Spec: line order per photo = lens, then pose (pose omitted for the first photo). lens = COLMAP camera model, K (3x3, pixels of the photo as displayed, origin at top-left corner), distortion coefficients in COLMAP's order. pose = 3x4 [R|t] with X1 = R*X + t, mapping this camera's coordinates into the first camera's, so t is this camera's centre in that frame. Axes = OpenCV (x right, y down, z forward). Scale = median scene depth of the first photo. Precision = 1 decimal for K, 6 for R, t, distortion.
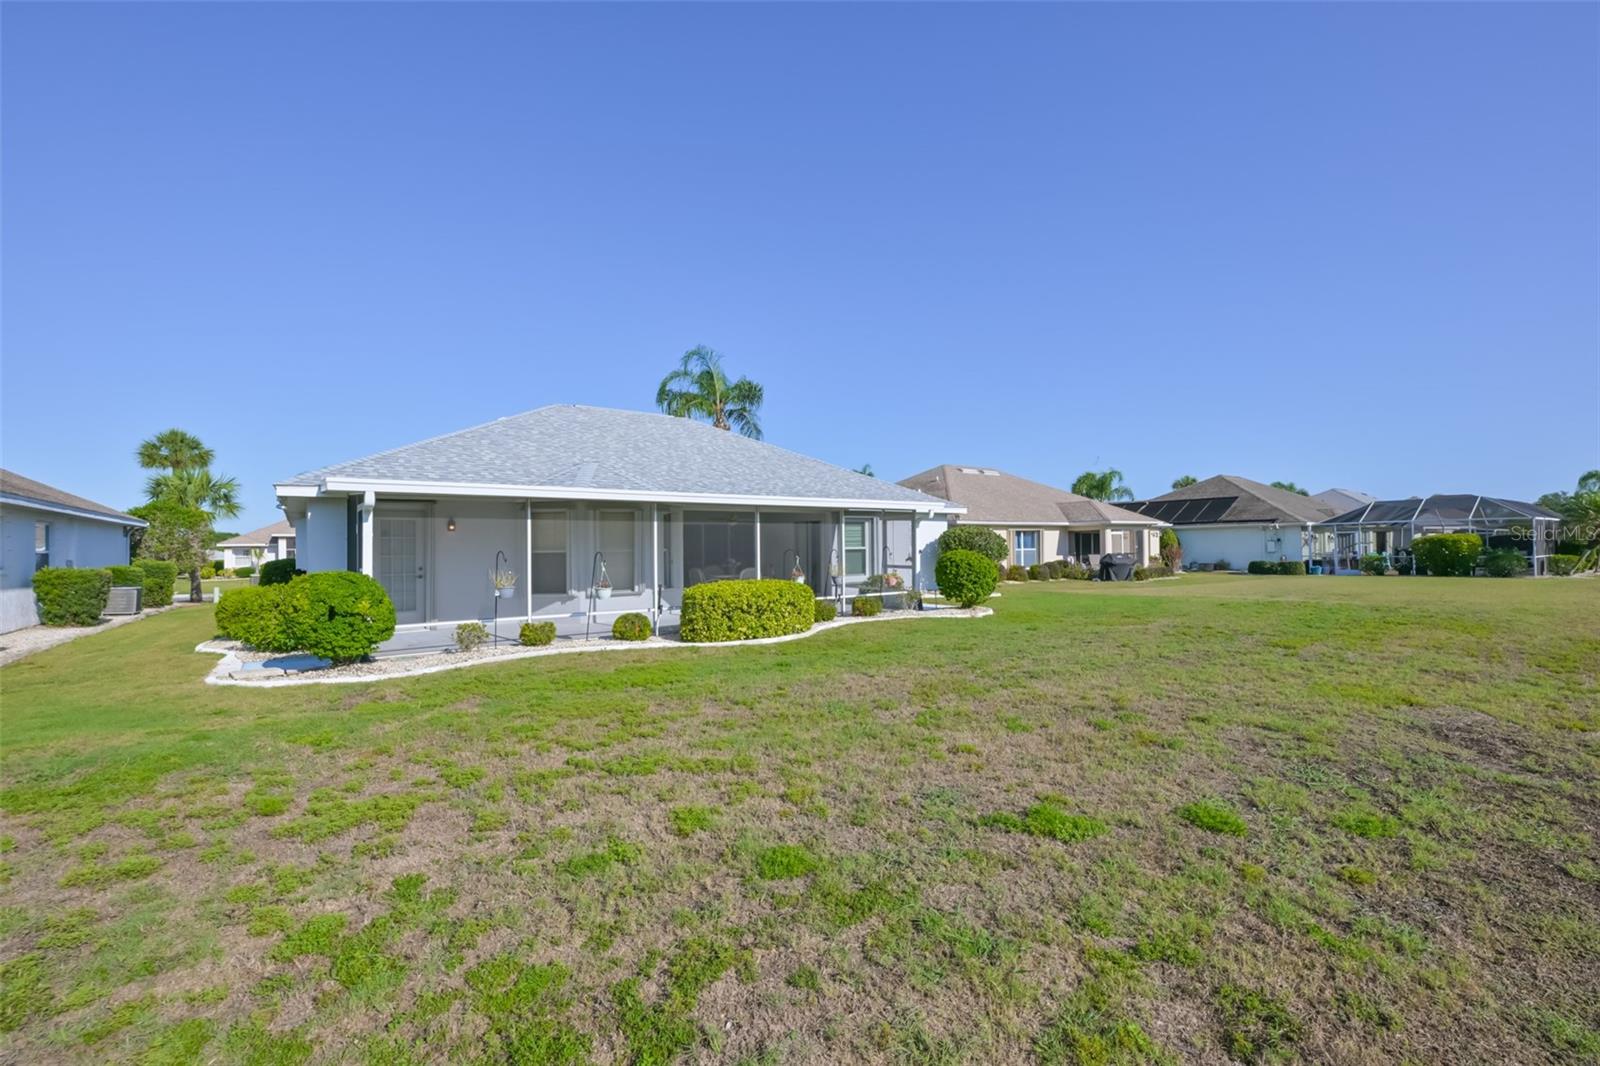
lens RADIAL K [[694.9, 0, 800.9], [0, 694.9, 534.1], [0, 0, 1]] dist [0.004771, 0.000688]
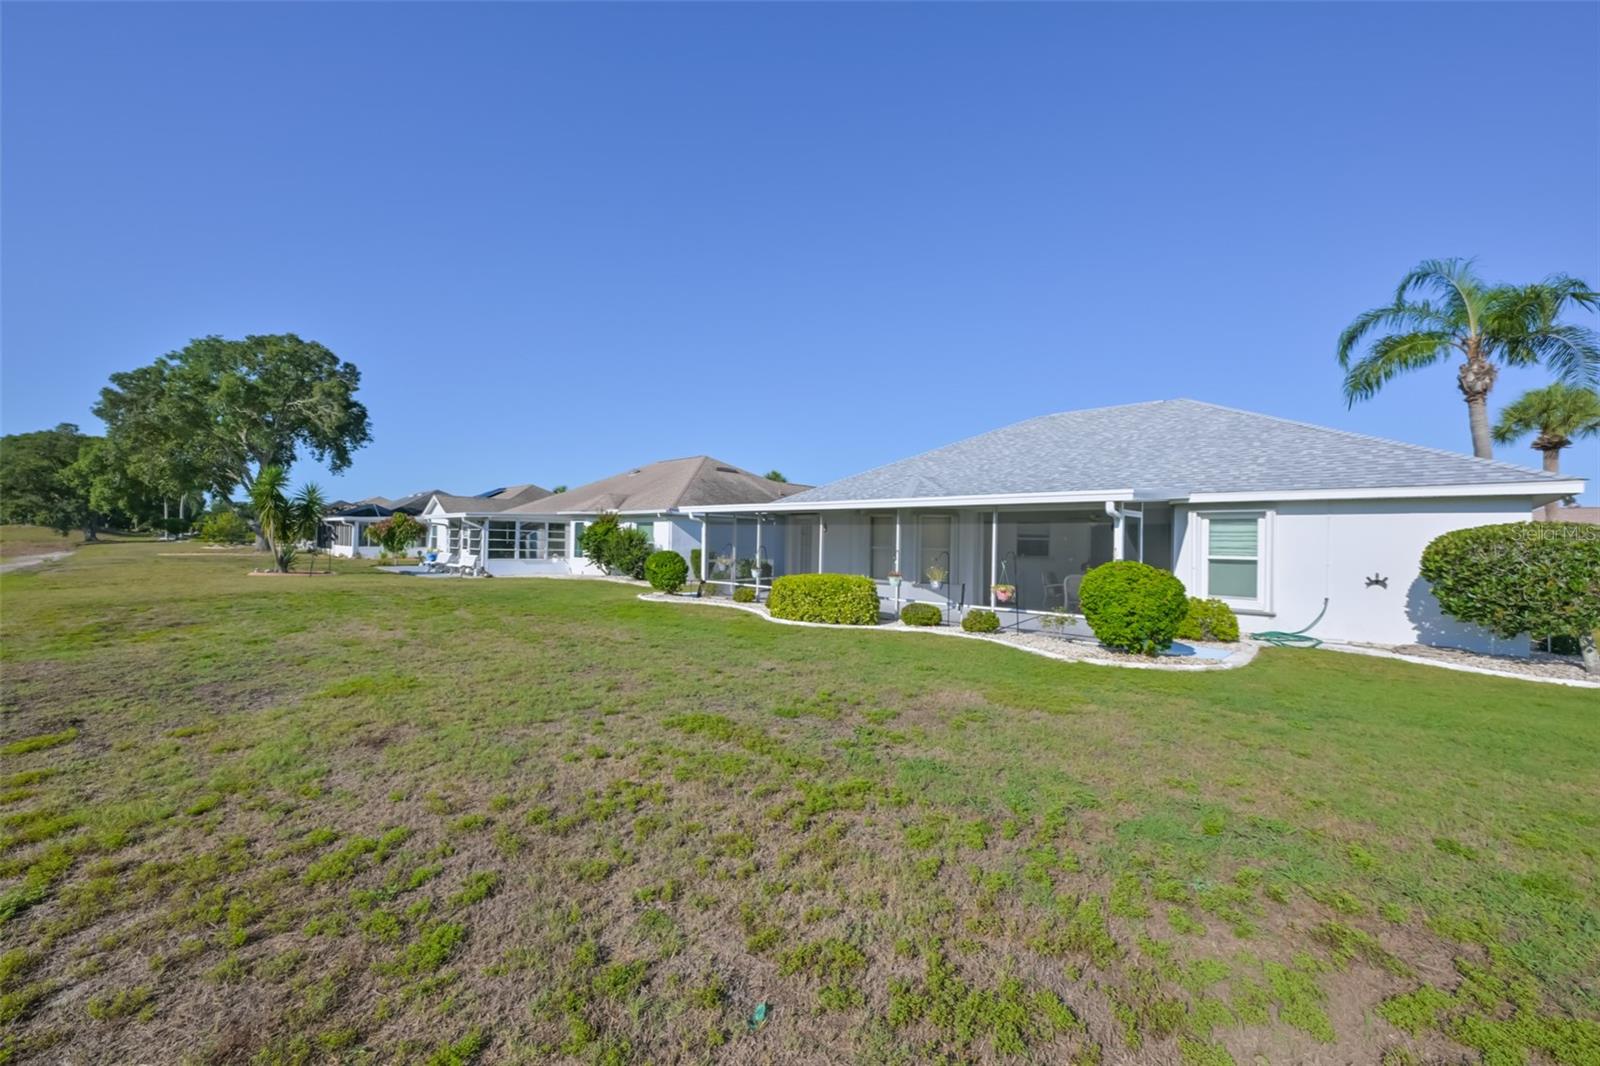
lens RADIAL K [[646.9, 0, 797.9], [0, 646.9, 532.3], [0, 0, 1]] dist [0.000442, 0.000102]
pose [[0.155927, -0.003526, -0.987762, 0.795191], [-0.007040, 0.999964, -0.004681, 0.001621], [0.987744, 0.007683, 0.155897, 0.624619]]
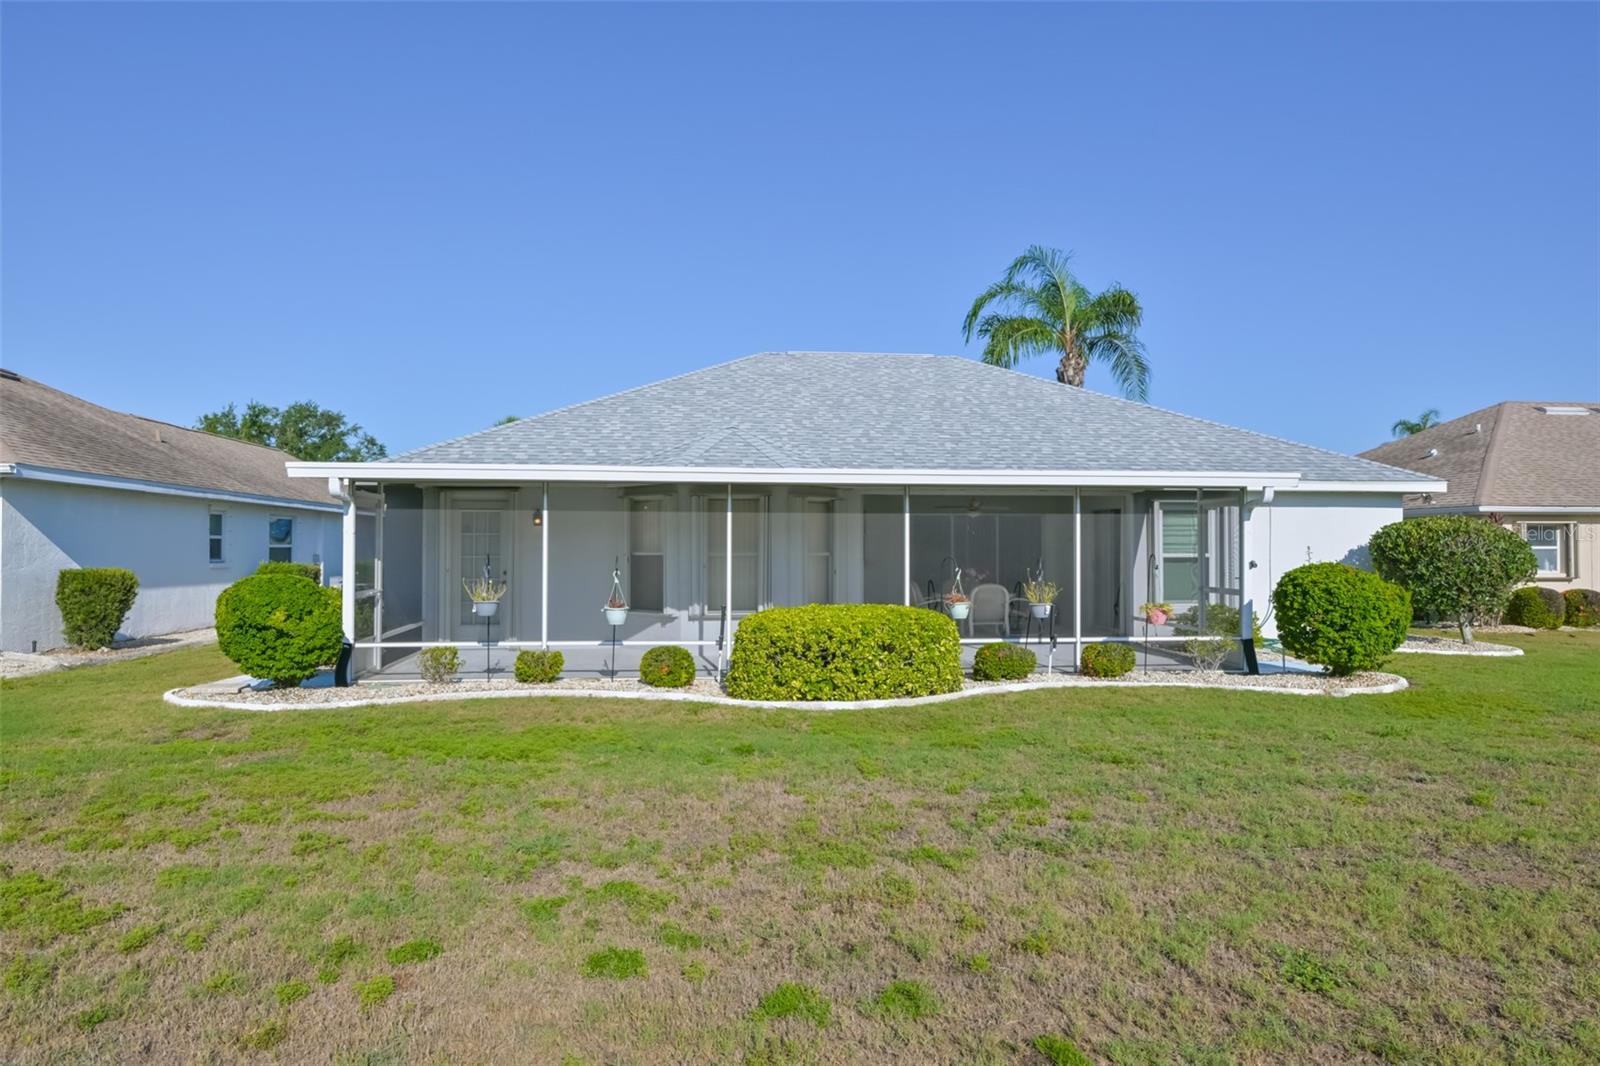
lens RADIAL K [[964.9, 0, 800.4], [0, 964.9, 536.2], [0, 0, 1]] dist [0.001574, -0.004310]
pose [[0.860420, 0.005056, -0.509560, 0.268153], [-0.001517, 0.999972, 0.007361, -0.001480], [0.509583, -0.005560, 0.860404, 0.190579]]
